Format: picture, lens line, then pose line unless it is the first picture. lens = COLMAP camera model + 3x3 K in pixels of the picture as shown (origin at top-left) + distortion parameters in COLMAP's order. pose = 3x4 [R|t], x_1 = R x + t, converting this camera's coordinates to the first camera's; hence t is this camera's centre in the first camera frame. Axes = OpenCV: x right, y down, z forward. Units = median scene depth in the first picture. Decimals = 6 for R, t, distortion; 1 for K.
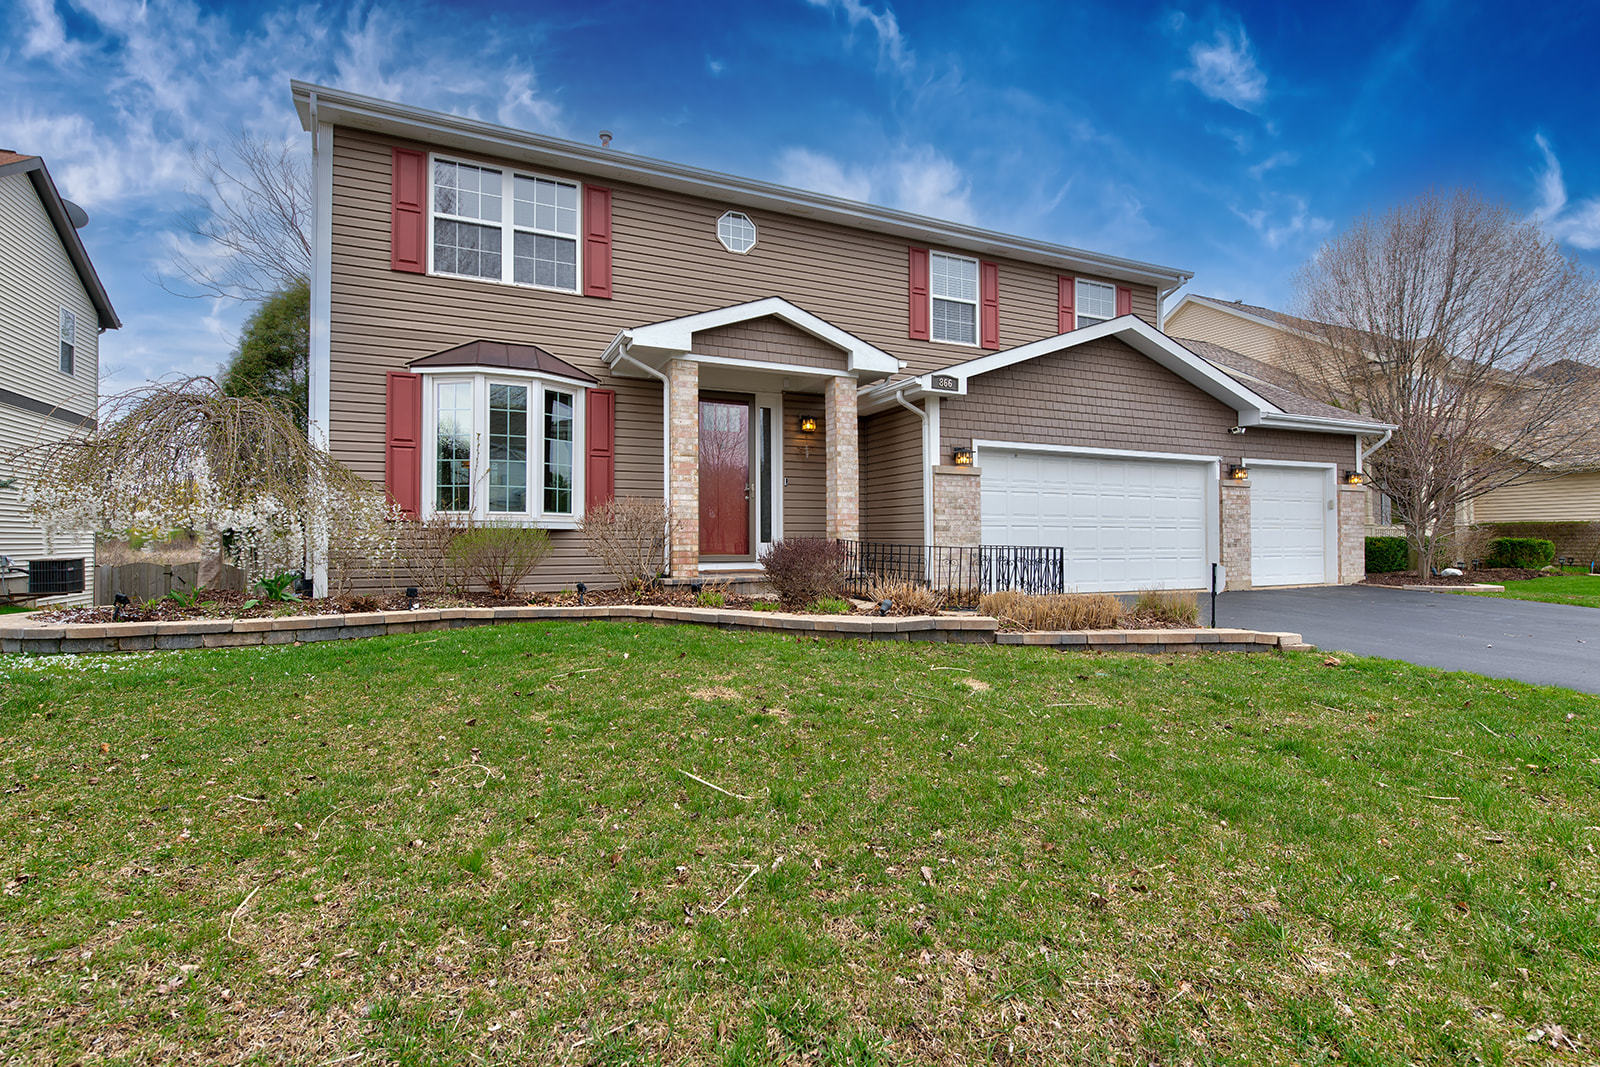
lens RADIAL K [[746.8, 0, 799.1], [0, 746.8, 531.6], [0, 0, 1]] dist [0.003115, -0.000233]
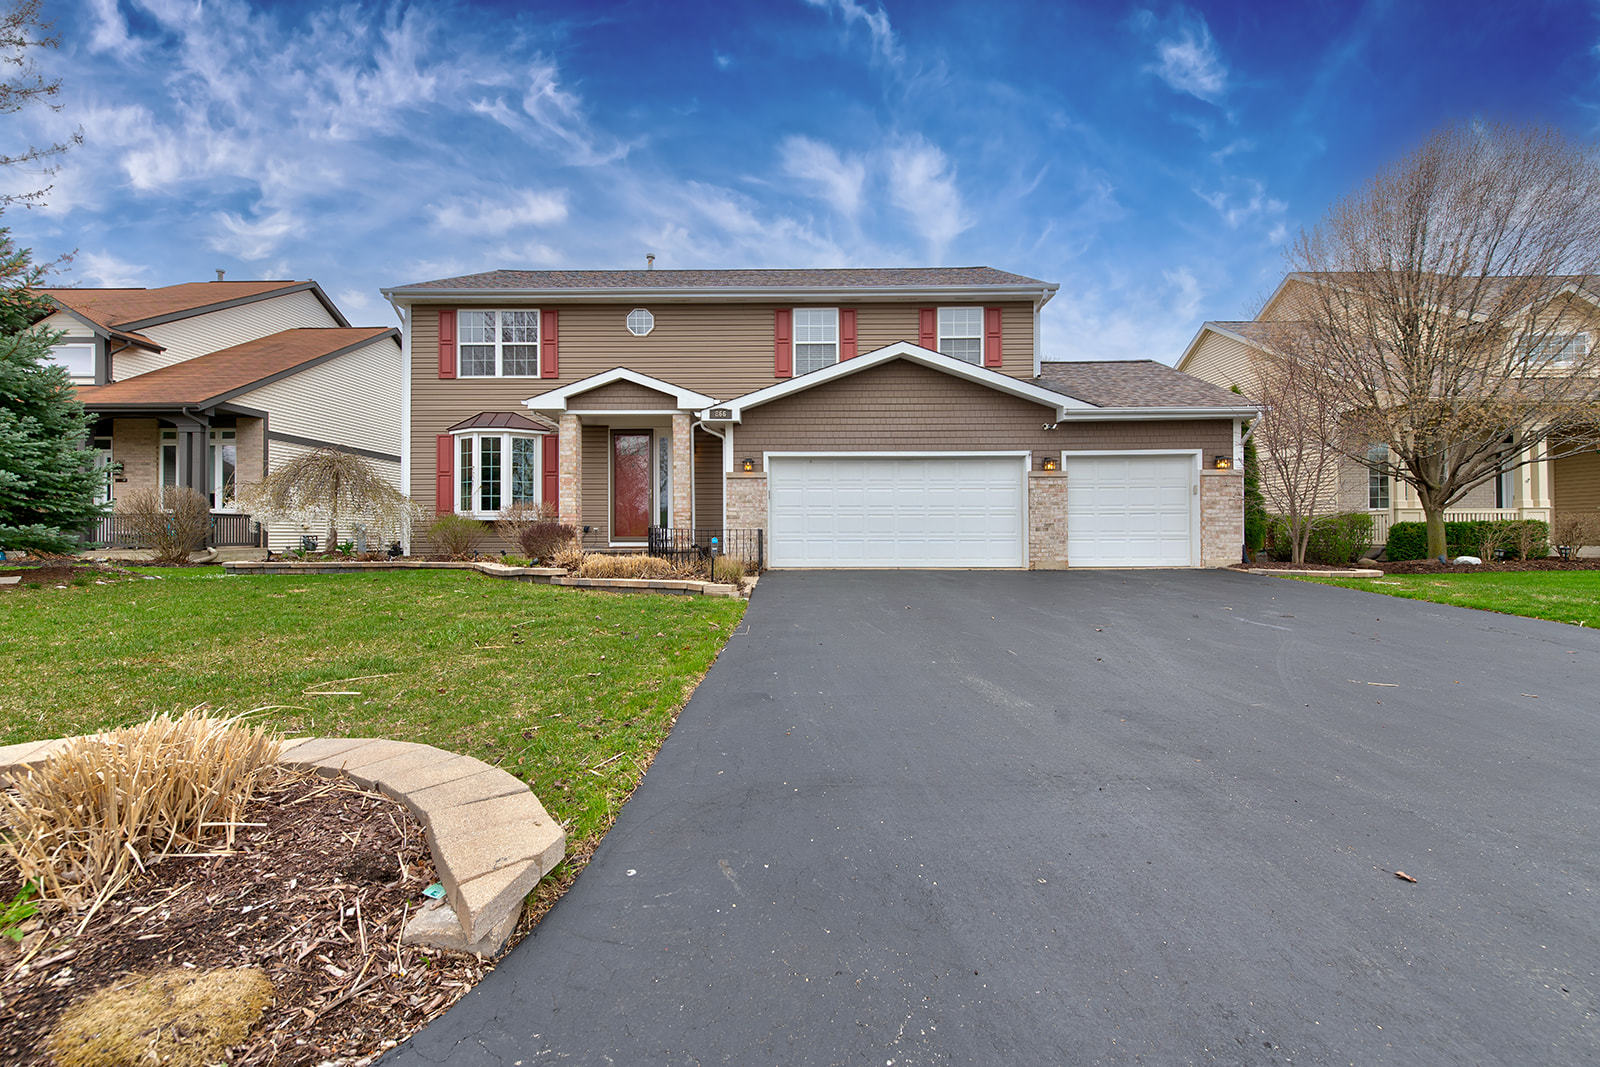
lens RADIAL K [[626.4, 0, 798.6], [0, 626.4, 534.1], [0, 0, 1]] dist [0.006575, -0.001848]
pose [[0.904491, -0.001256, -0.426491, 0.773376], [0.006951, 0.999906, 0.011798, 0.014177], [0.426436, -0.013636, 0.904415, -0.011941]]
